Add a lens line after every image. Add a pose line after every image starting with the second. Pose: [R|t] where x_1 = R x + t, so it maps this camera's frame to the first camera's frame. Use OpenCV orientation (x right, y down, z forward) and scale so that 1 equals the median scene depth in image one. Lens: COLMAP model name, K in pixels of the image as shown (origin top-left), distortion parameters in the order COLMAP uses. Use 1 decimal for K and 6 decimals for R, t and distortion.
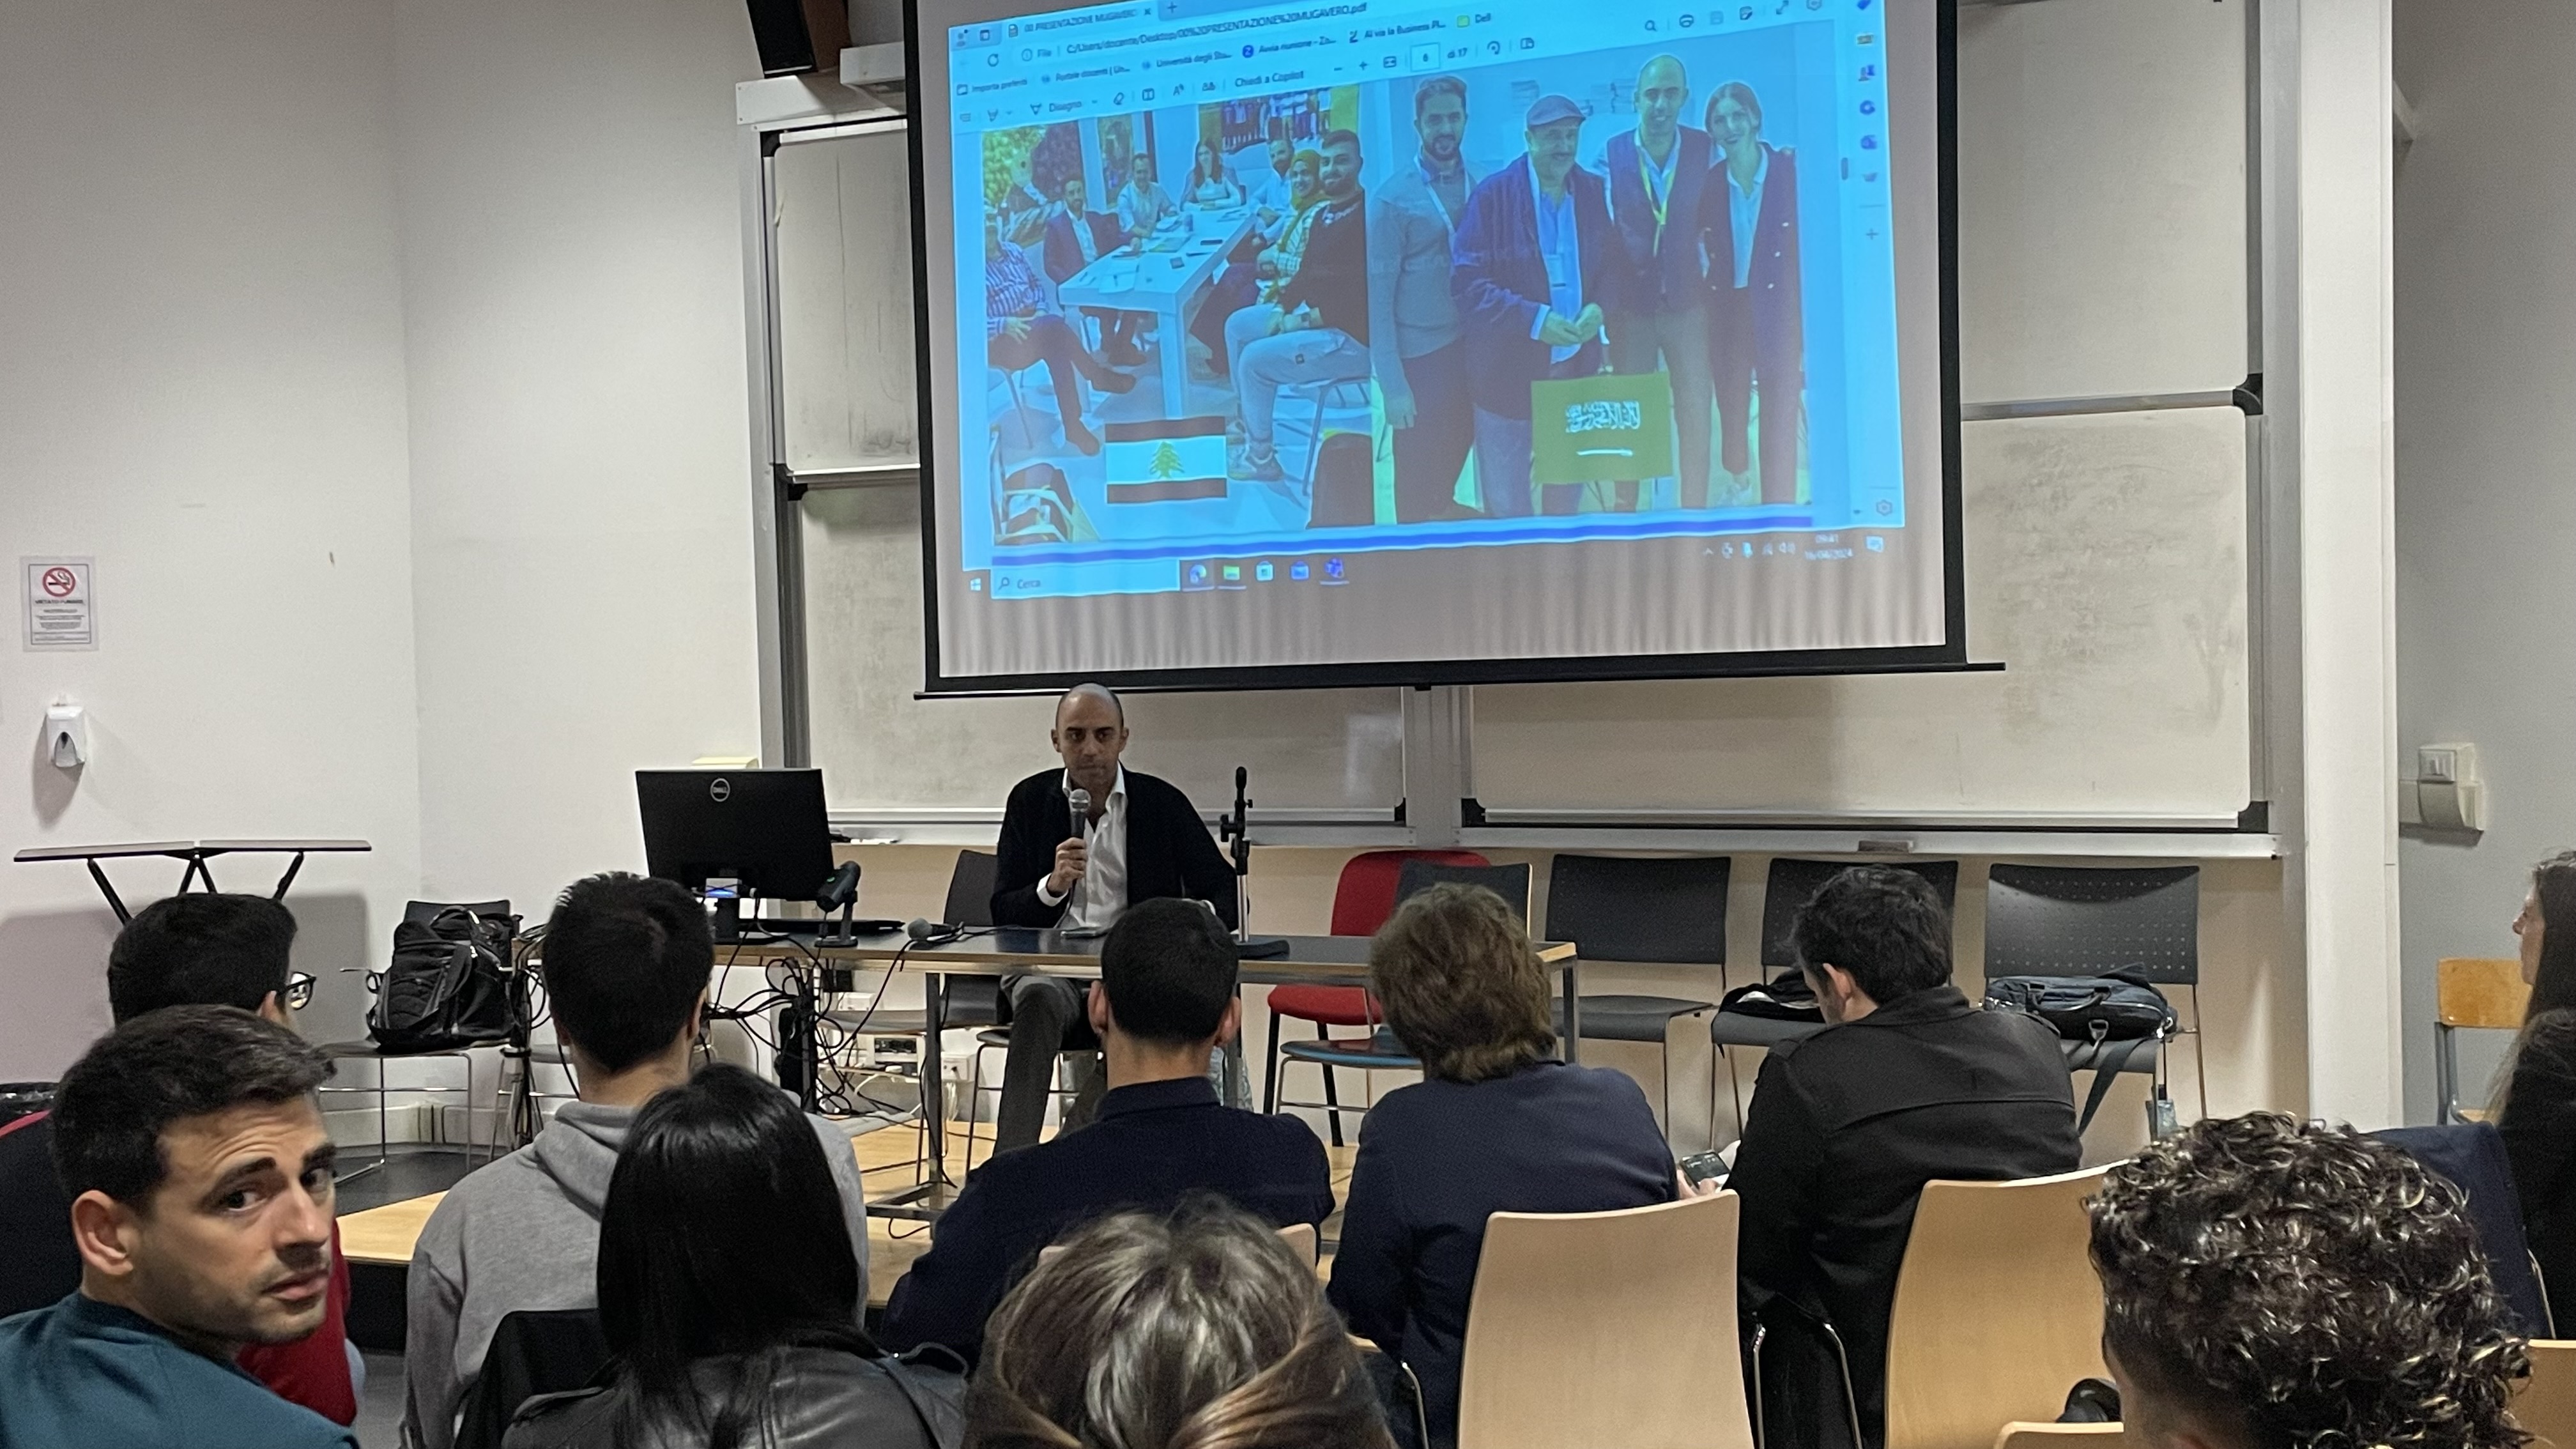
lens RADIAL K [[2699.9, 0, 1288.2], [0, 2699.9, 725.9], [0, 0, 1]] dist [0.018712, 0.000000]
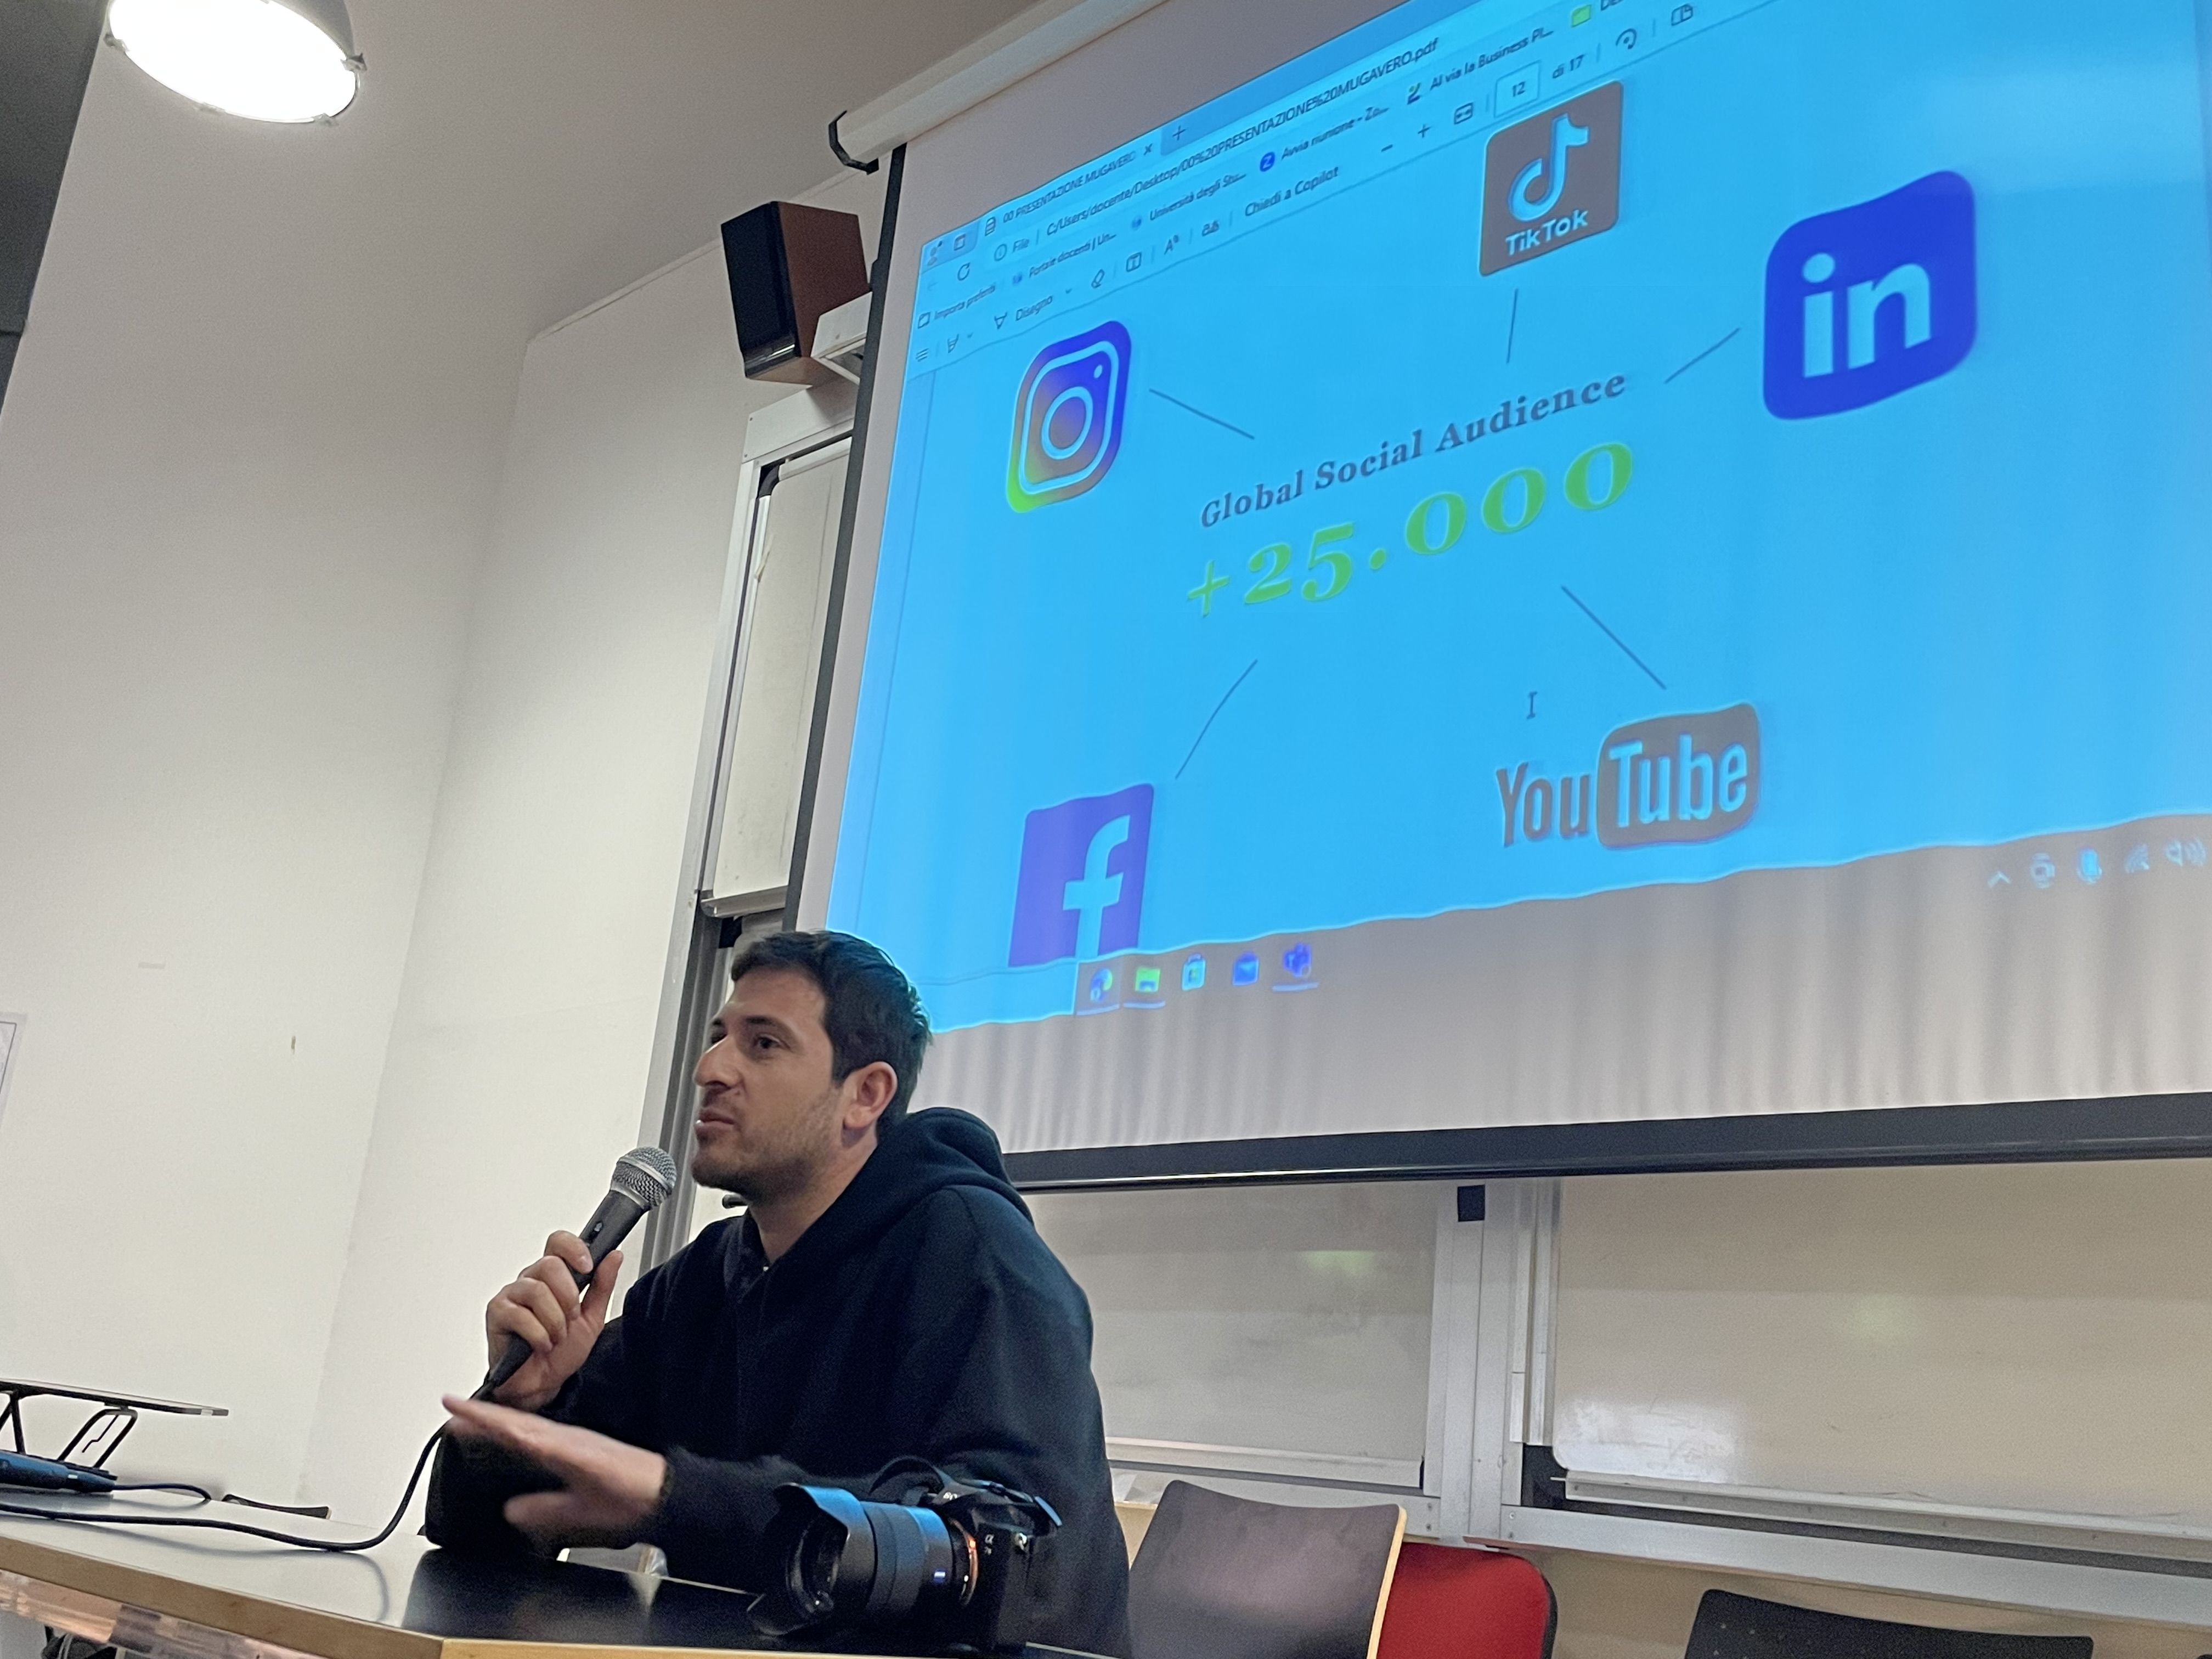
lens RADIAL K [[2246.5, 0, 1104.3], [0, 2246.5, 829.4], [0, 0, 1]] dist [0.003307, 0.000000]
pose [[0.925607, 0.017133, -0.378099, 0.146827], [-0.137668, 0.945789, -0.294162, 0.052294], [0.352562, 0.324330, 0.877787, 0.576753]]
